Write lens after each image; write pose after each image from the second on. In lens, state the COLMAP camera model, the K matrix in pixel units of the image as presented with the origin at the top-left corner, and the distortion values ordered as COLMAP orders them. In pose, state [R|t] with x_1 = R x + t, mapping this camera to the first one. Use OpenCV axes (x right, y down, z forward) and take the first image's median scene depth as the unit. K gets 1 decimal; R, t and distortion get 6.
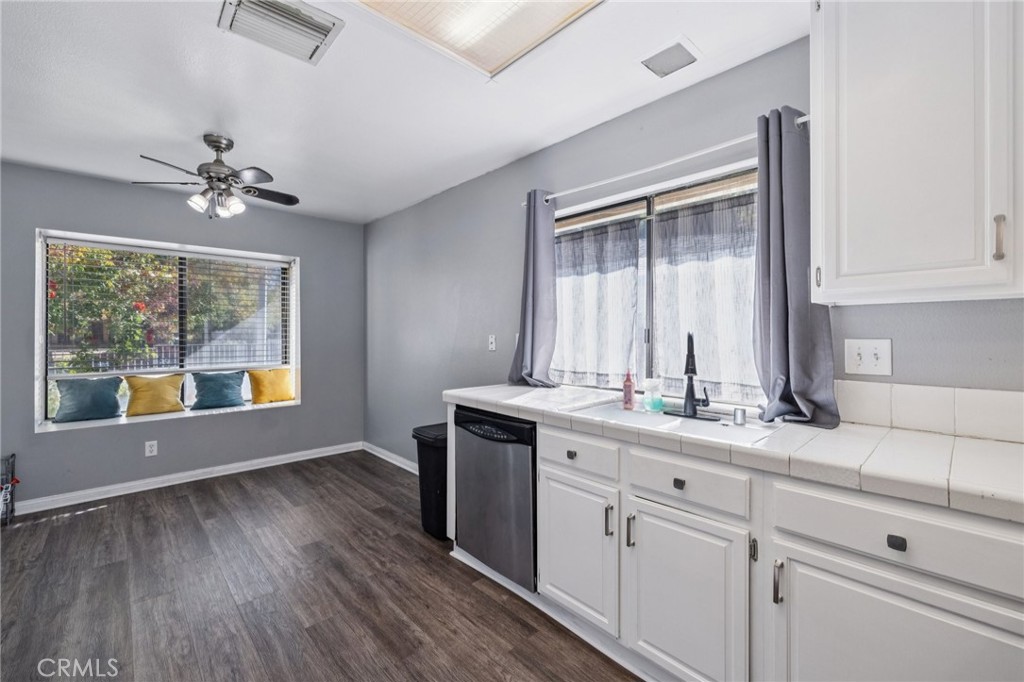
lens RADIAL K [[424.9, 0, 515.5], [0, 424.9, 331.1], [0, 0, 1]] dist [0.000944, 0.000168]
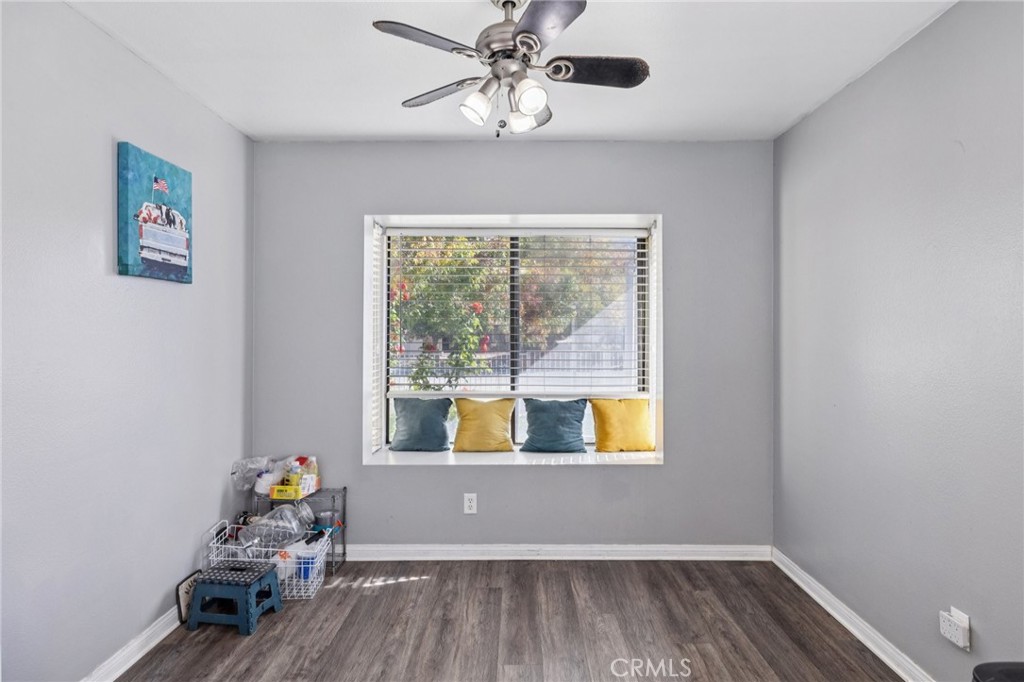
lens RADIAL K [[558.0, 0, 515.9], [0, 558.0, 341.8], [0, 0, 1]] dist [0.000533, 0.000723]
pose [[0.731993, 0.008678, -0.681257, -0.144576], [0.001856, 0.999890, 0.014731, -0.010047], [0.681309, -0.012047, 0.731896, 0.331214]]
